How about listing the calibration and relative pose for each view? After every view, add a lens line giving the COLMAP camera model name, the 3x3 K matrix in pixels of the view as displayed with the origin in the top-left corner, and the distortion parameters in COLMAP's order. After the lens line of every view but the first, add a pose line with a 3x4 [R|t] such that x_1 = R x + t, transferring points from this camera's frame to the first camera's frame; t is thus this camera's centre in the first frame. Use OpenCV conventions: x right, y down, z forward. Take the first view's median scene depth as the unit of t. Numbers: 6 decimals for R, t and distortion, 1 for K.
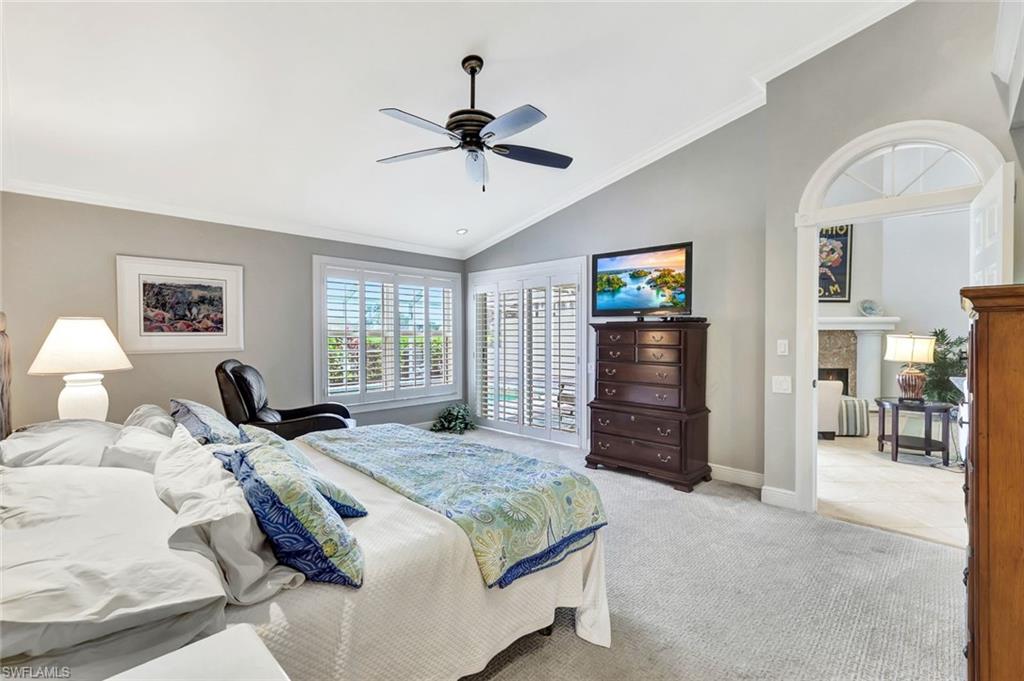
lens RADIAL K [[447.3, 0, 512.0], [0, 447.3, 340.5], [0, 0, 1]] dist [-0.000522, -0.000477]
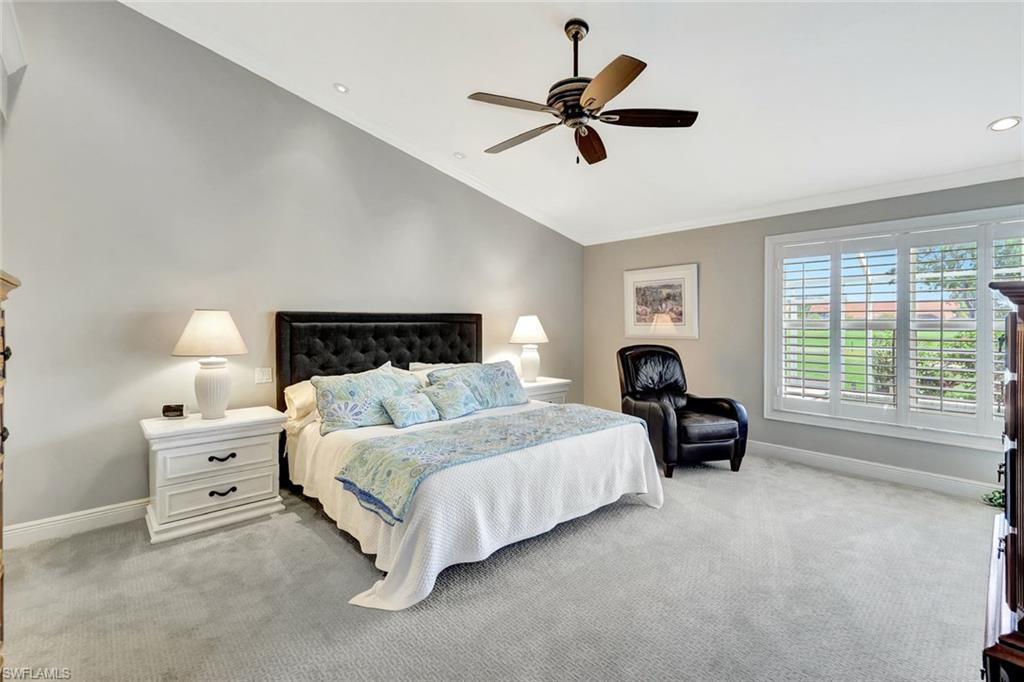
lens RADIAL K [[450.7, 0, 511.8], [0, 450.7, 326.9], [0, 0, 1]] dist [0.000233, 0.000263]
pose [[-0.061853, 0.010787, -0.998027, 0.610713], [-0.020908, 0.999708, 0.012101, -0.013310], [0.997866, 0.021615, -0.061610, 0.678382]]
